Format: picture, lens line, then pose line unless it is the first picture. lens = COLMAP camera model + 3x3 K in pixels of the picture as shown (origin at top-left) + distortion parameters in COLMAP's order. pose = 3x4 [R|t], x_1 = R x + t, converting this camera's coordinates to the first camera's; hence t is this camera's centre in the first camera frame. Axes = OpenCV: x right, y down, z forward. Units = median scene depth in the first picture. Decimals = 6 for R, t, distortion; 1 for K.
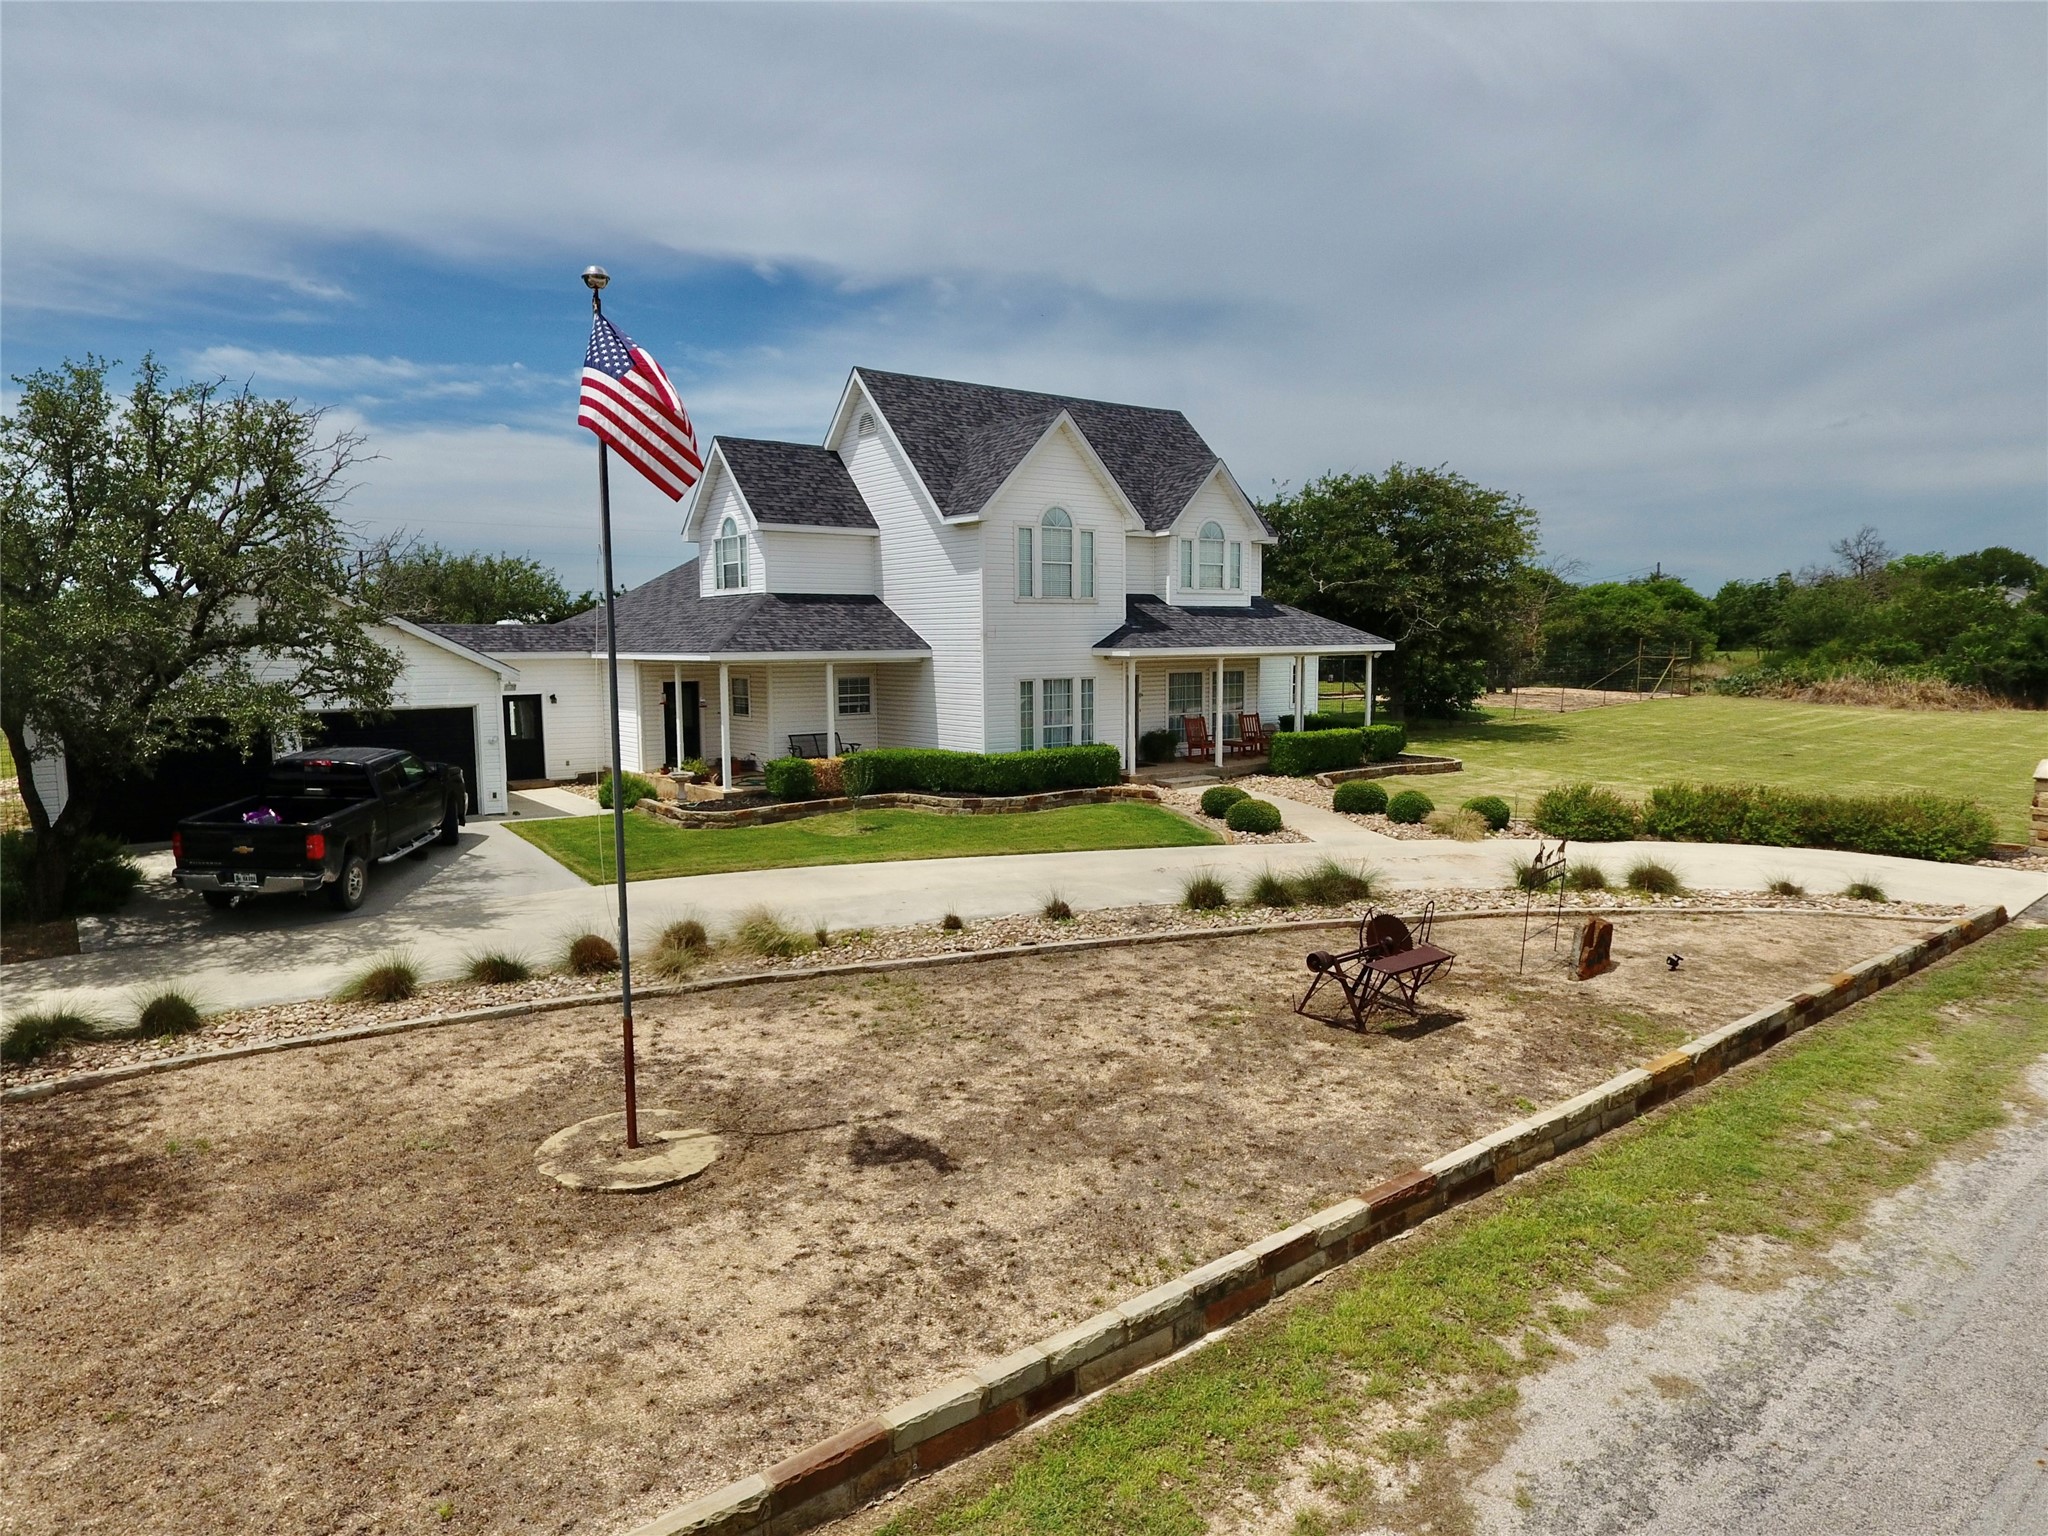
lens RADIAL K [[1279.5, 0, 1019.0], [0, 1279.5, 771.3], [0, 0, 1]] dist [-0.001516, -0.001980]
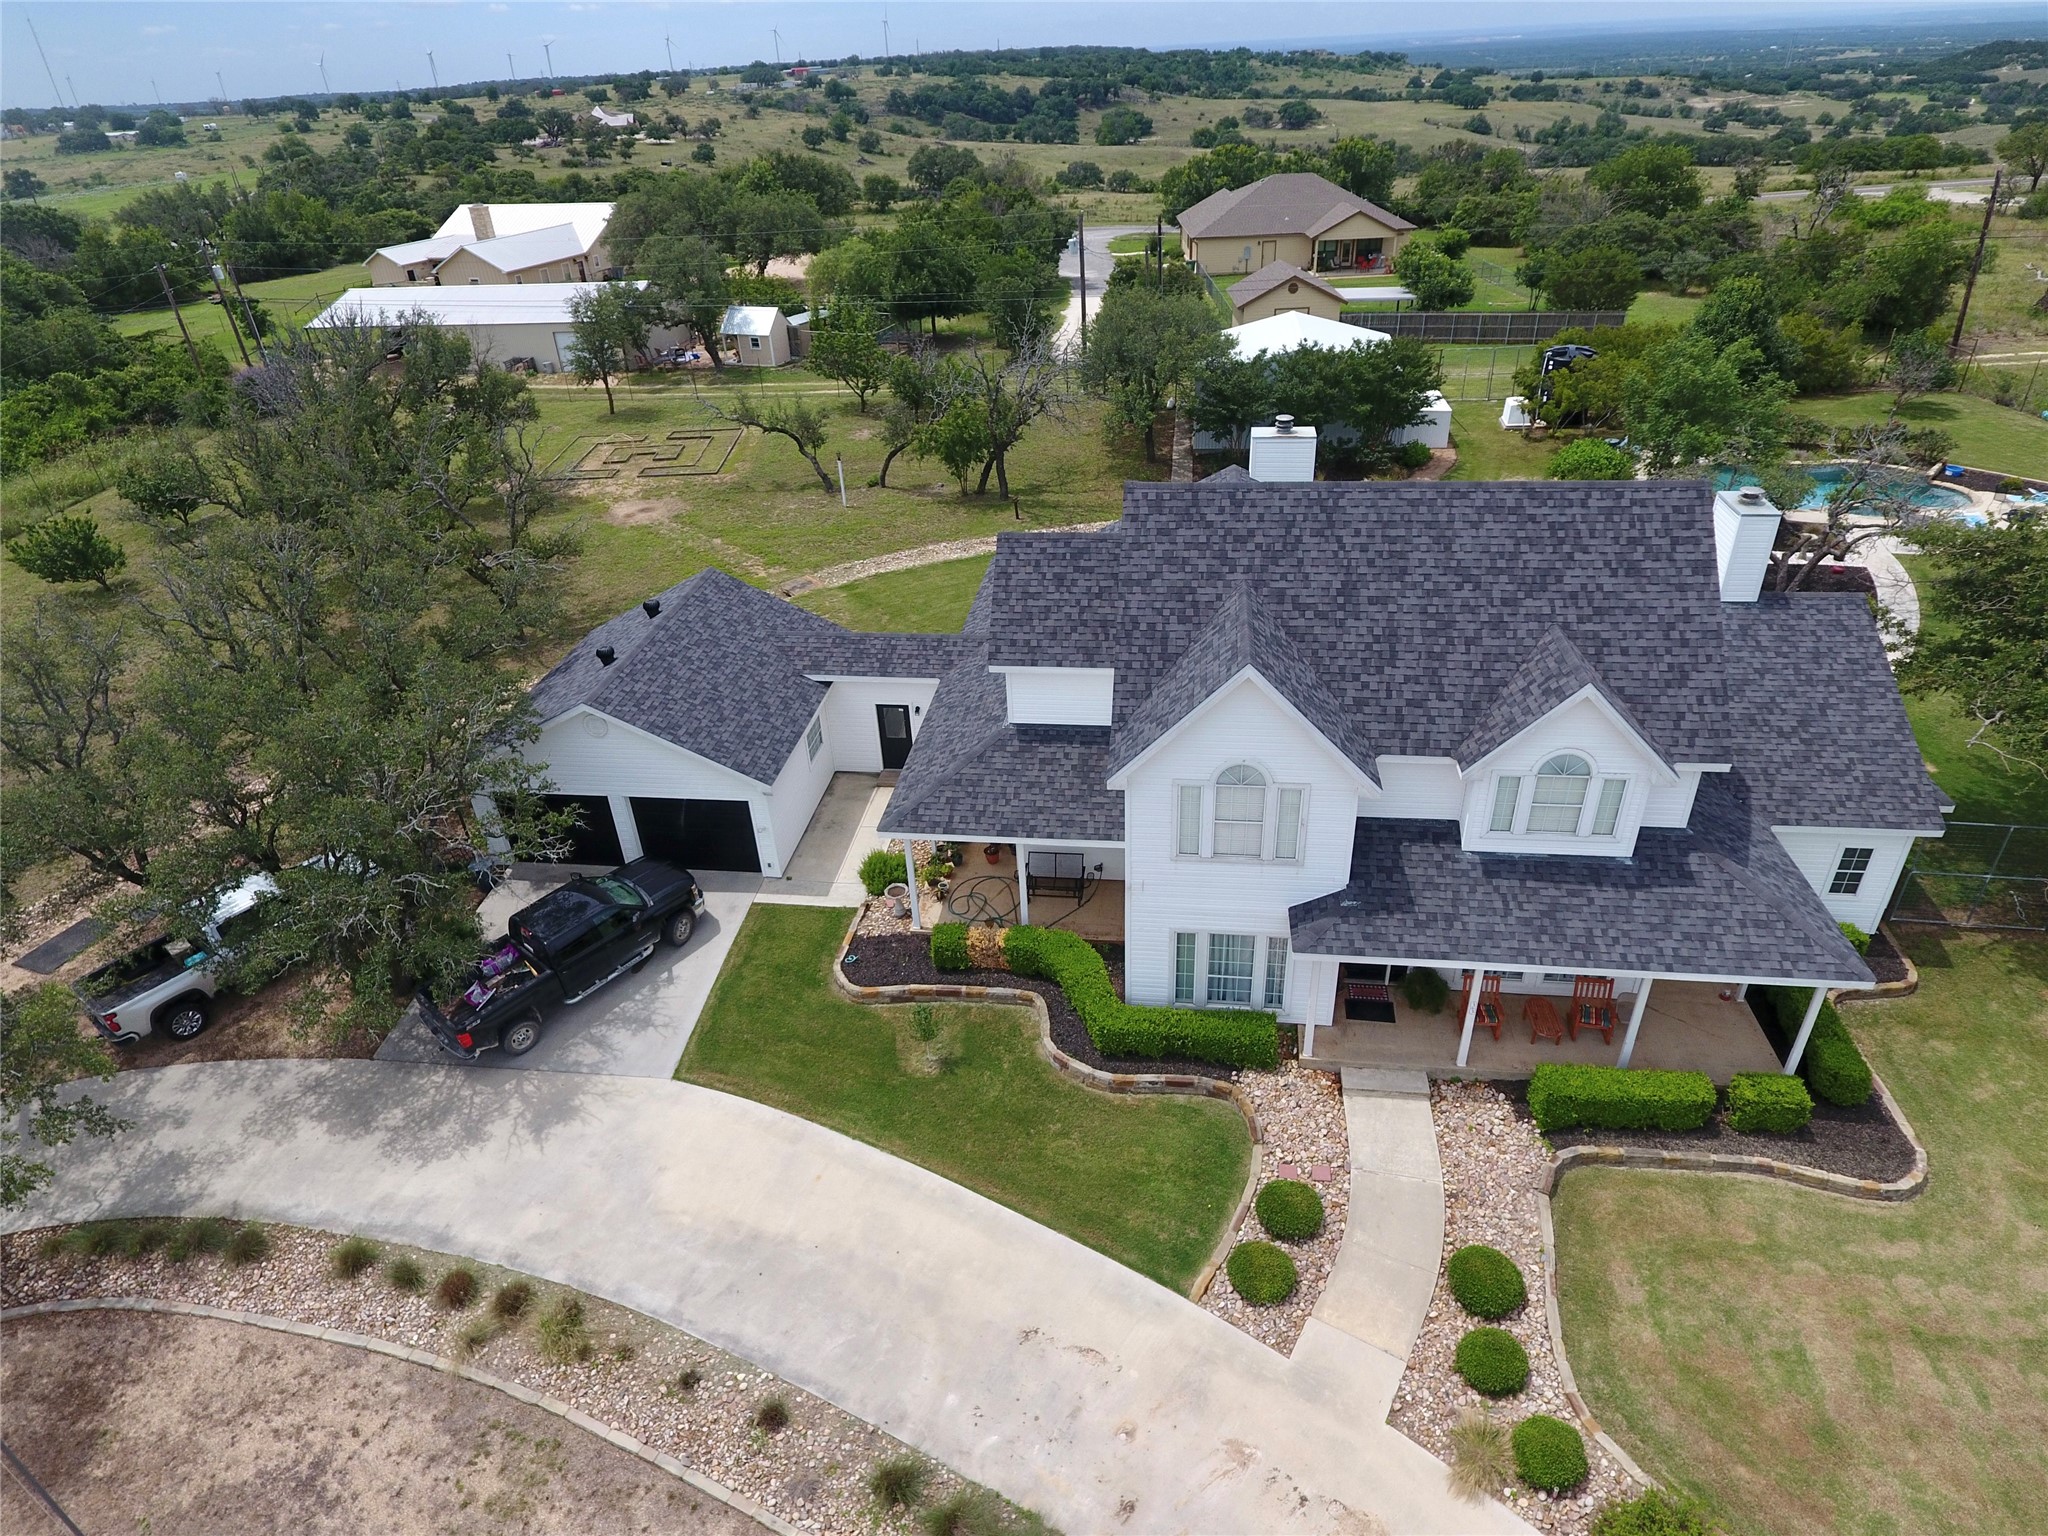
lens RADIAL K [[1199.8, 0, 1018.8], [0, 1199.8, 770.5], [0, 0, 1]] dist [-0.002166, -0.001356]
pose [[0.704072, 0.344892, -0.620752, 0.391230], [-0.032063, 0.888688, 0.457390, -0.534165], [0.709405, -0.302132, 0.636758, 0.426906]]
